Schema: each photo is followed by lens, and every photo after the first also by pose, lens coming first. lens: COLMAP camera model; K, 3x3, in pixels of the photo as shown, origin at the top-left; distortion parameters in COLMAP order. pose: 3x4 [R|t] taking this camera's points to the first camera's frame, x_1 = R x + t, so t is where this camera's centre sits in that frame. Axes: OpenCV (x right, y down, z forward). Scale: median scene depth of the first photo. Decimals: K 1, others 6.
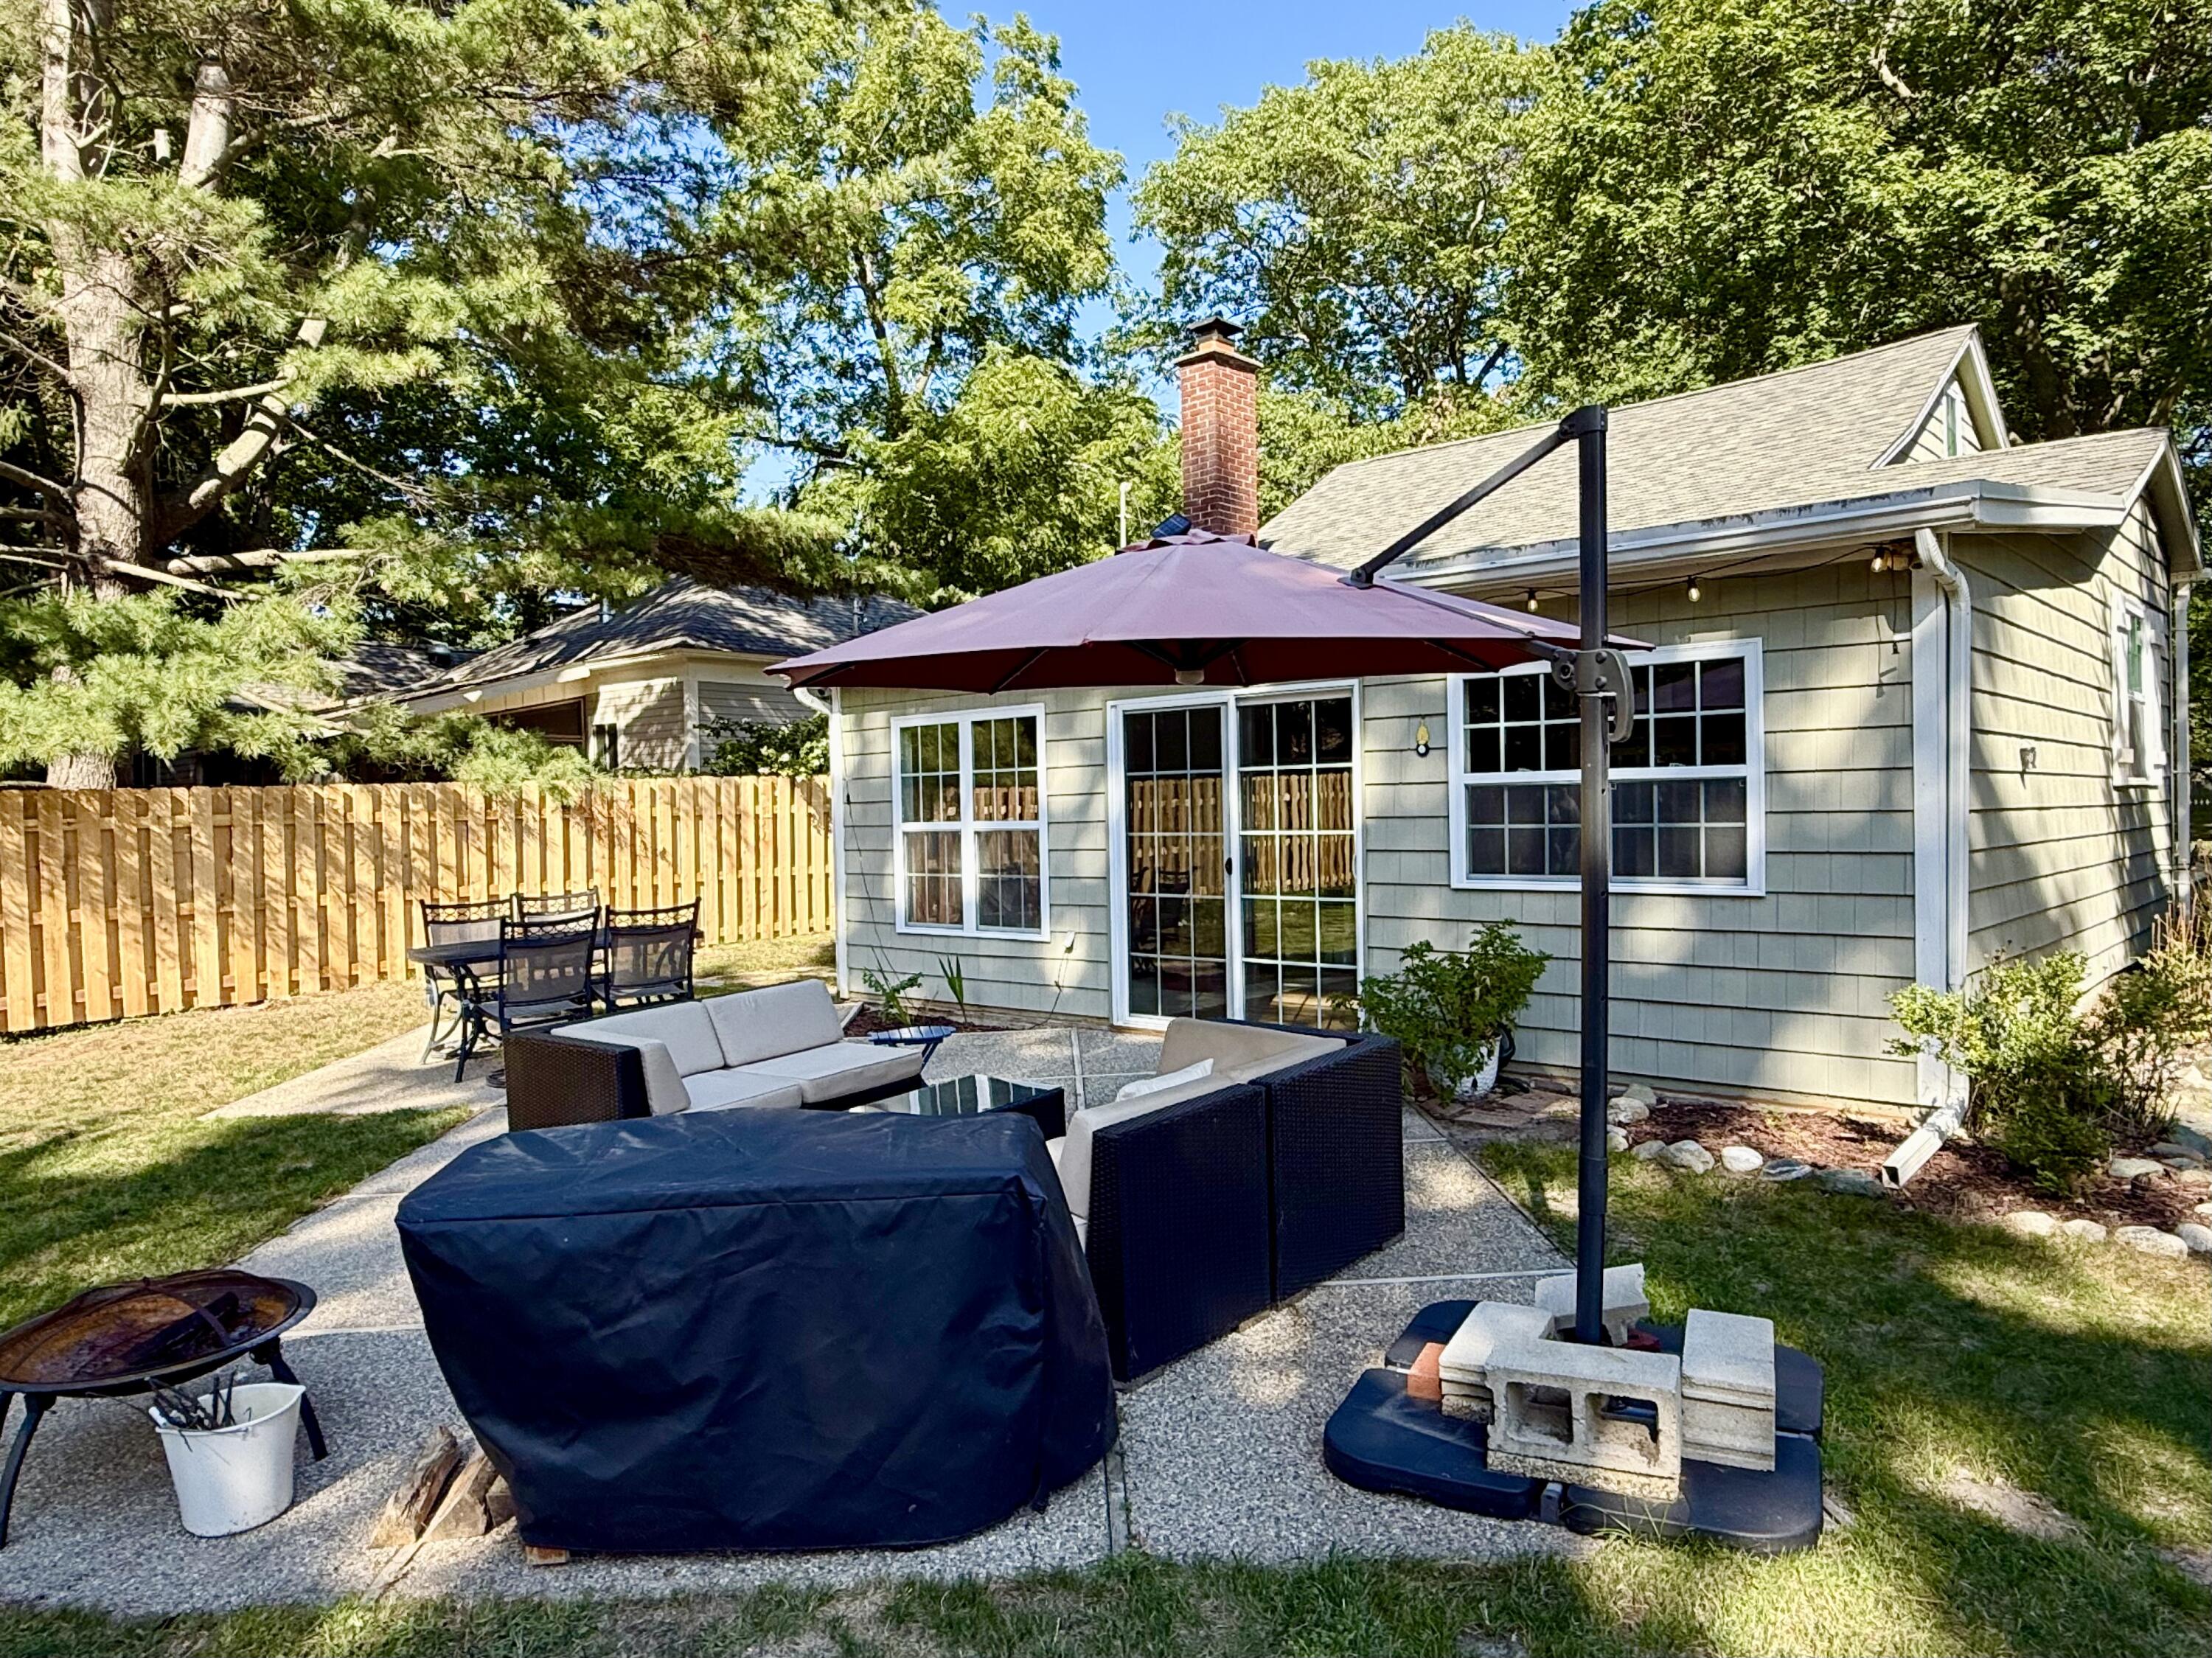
lens RADIAL K [[1443.4, 0, 1107.0], [0, 1443.4, 836.6], [0, 0, 1]] dist [0.003004, 0.001051]
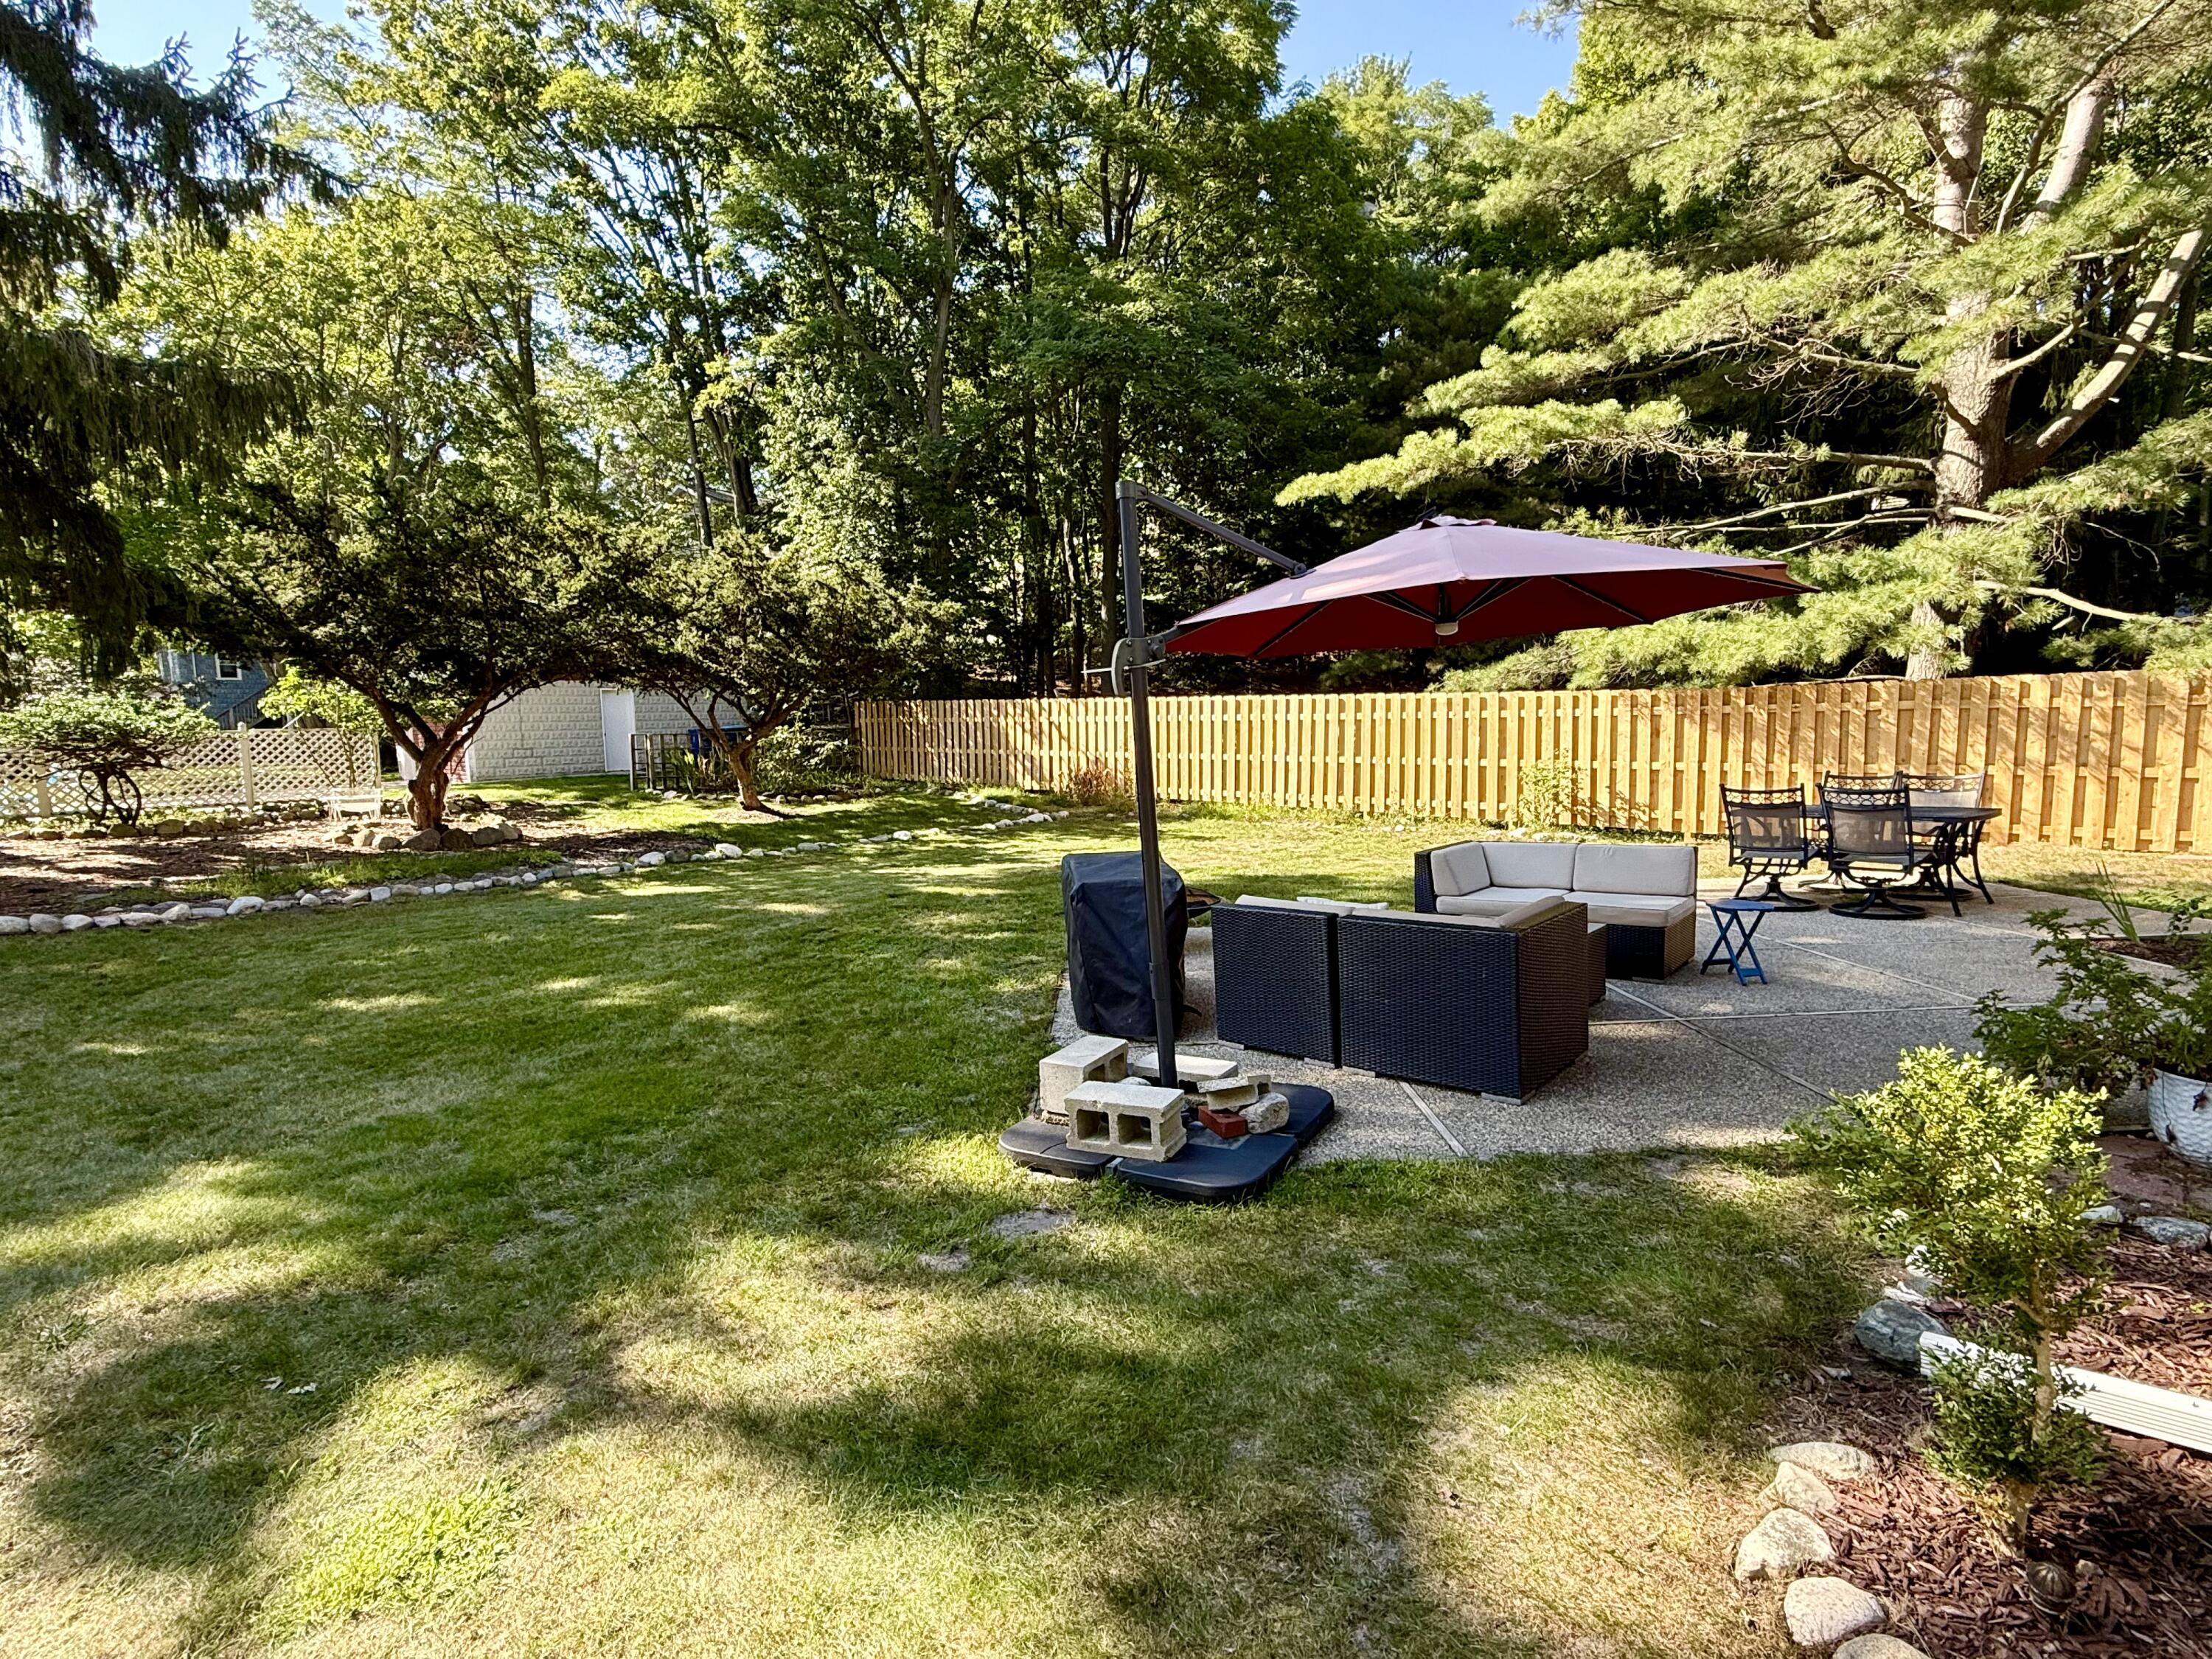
lens RADIAL K [[1095.5, 0, 1106.3], [0, 1095.5, 827.1], [0, 0, 1]] dist [-0.000740, -0.000234]
pose [[-0.029574, 0.123608, -0.991890, 0.407339], [0.001006, 0.992328, 0.123632, -0.023438], [0.999562, 0.002658, -0.029471, 0.256096]]
